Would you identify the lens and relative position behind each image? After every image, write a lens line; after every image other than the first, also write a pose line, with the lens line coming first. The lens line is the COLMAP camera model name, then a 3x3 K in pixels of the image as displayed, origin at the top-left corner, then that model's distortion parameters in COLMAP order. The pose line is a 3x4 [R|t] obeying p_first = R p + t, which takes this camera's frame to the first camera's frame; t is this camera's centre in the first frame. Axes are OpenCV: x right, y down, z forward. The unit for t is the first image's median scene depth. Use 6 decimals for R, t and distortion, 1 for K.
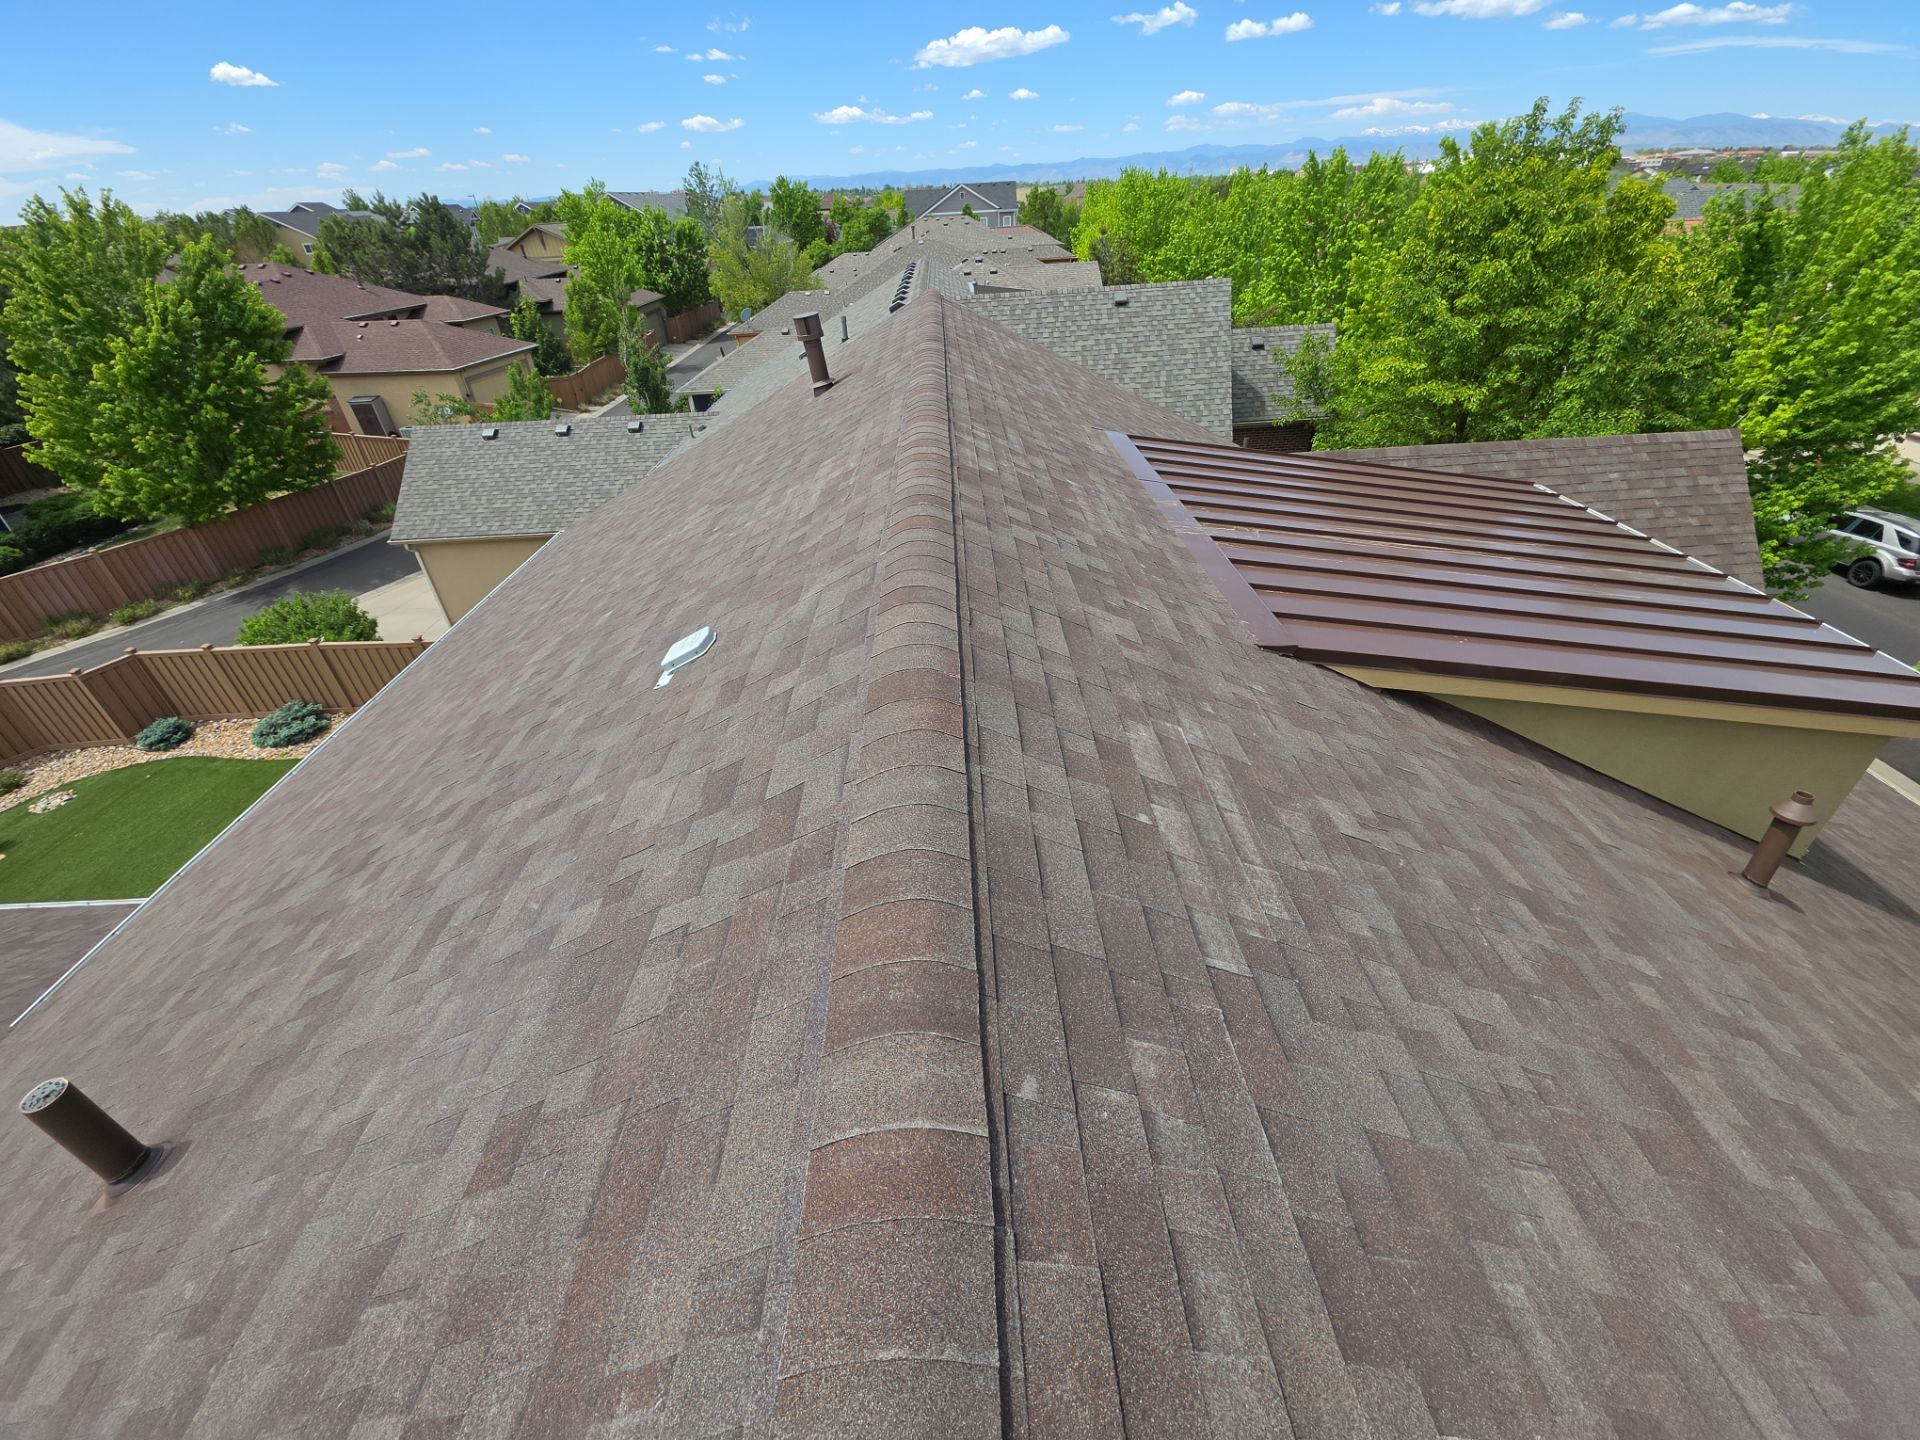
lens RADIAL K [[756.2, 0, 952.6], [0, 756.2, 711.0], [0, 0, 1]] dist [0.001798, -0.004144]
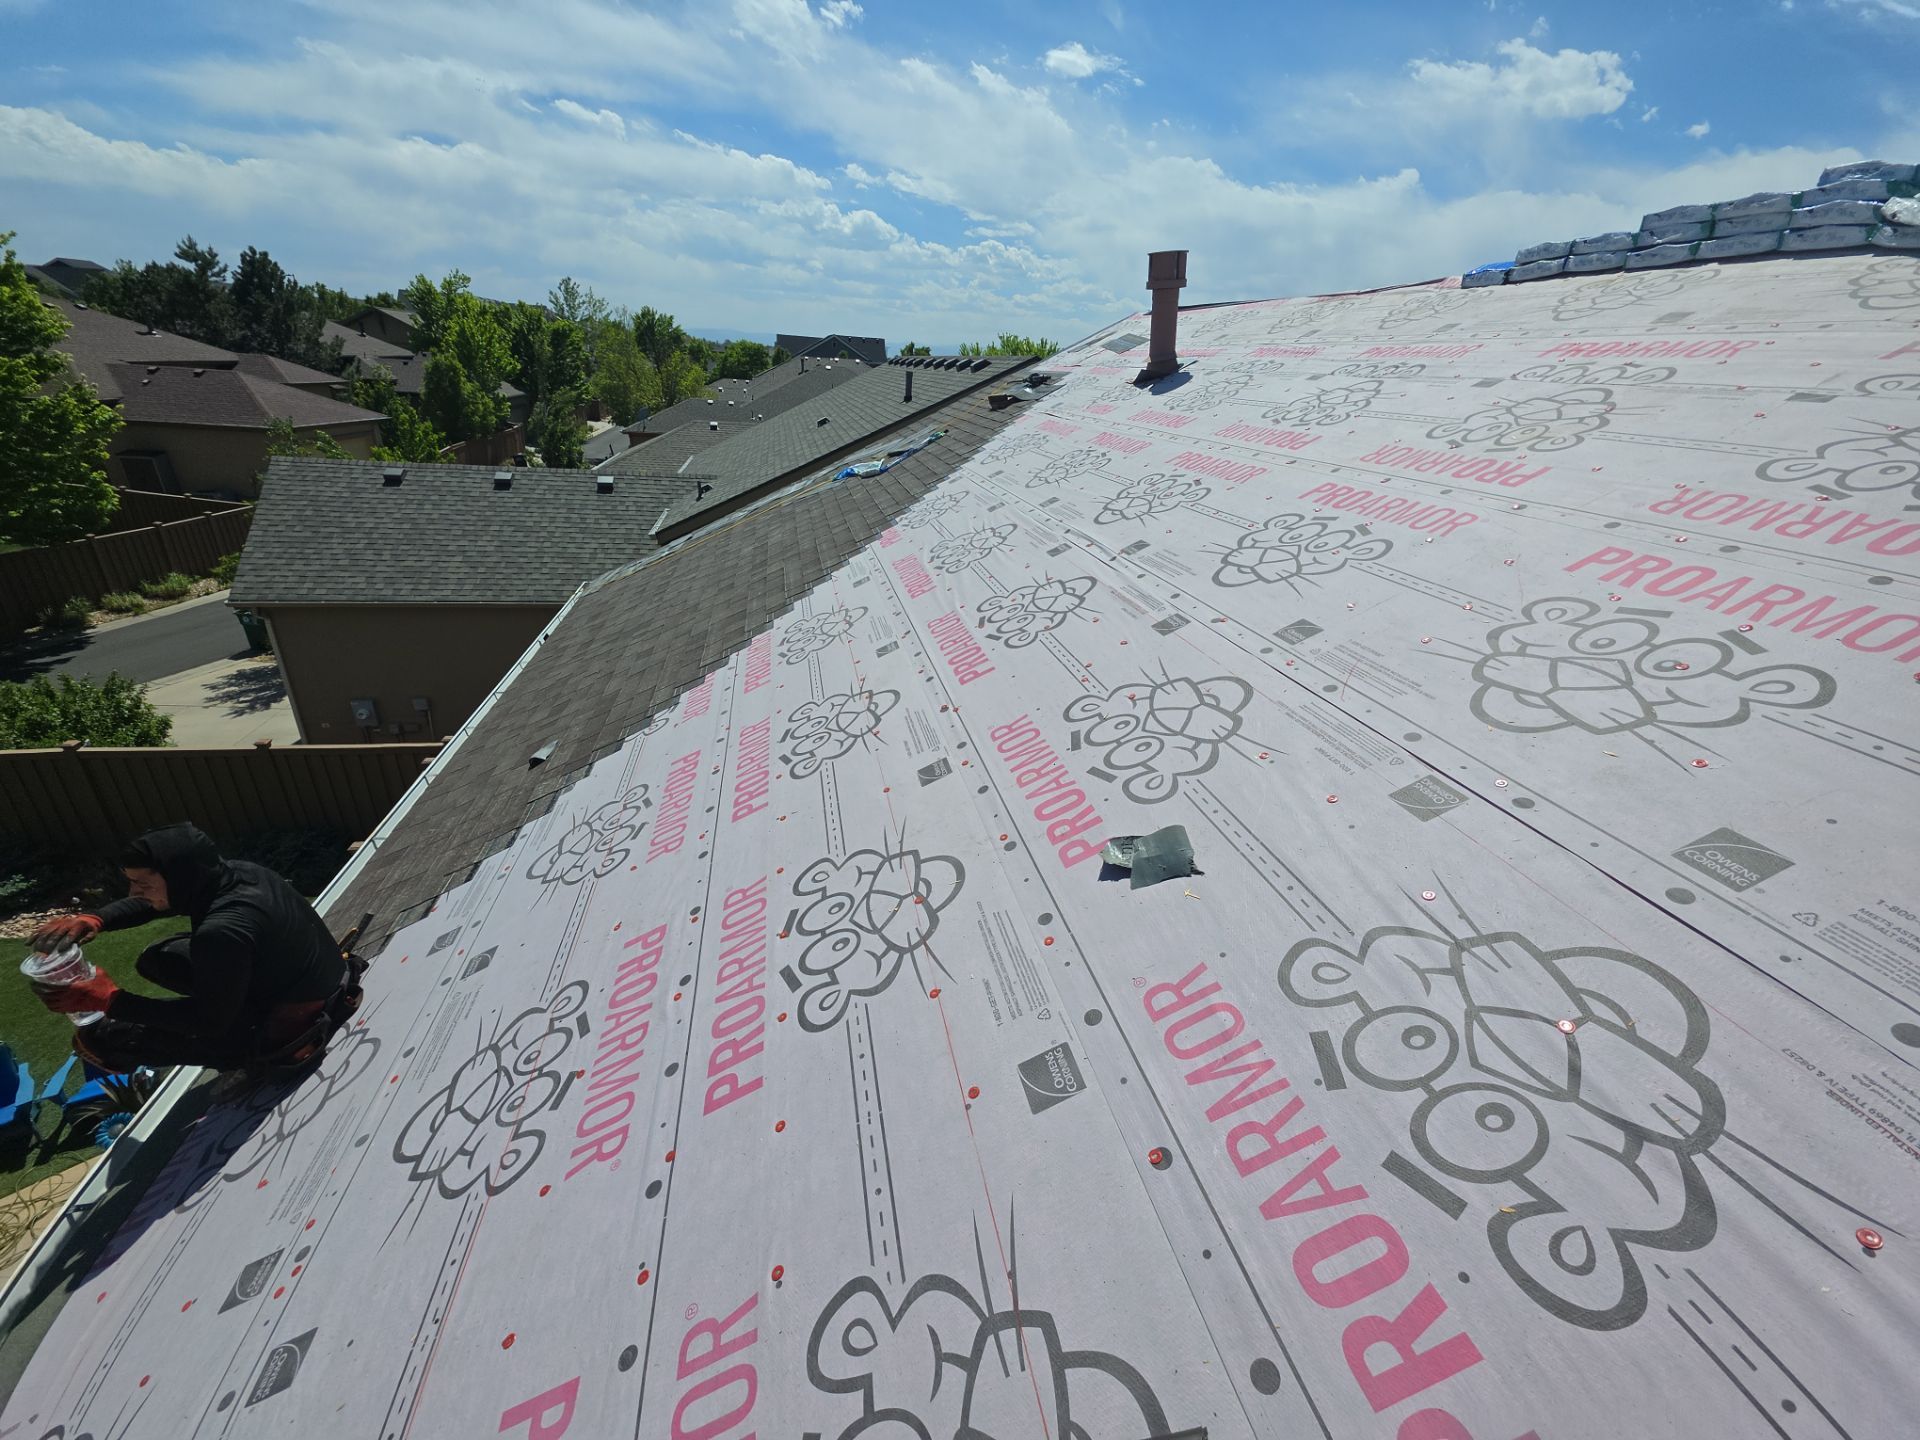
lens RADIAL K [[756.2, 0, 952.6], [0, 756.2, 711.0], [0, 0, 1]] dist [0.001798, -0.004144]
pose [[0.974855, 0.024240, 0.221516, -0.231587], [0.014180, 0.985303, -0.170224, -0.002840], [-0.222387, 0.169085, 0.960185, 0.198512]]
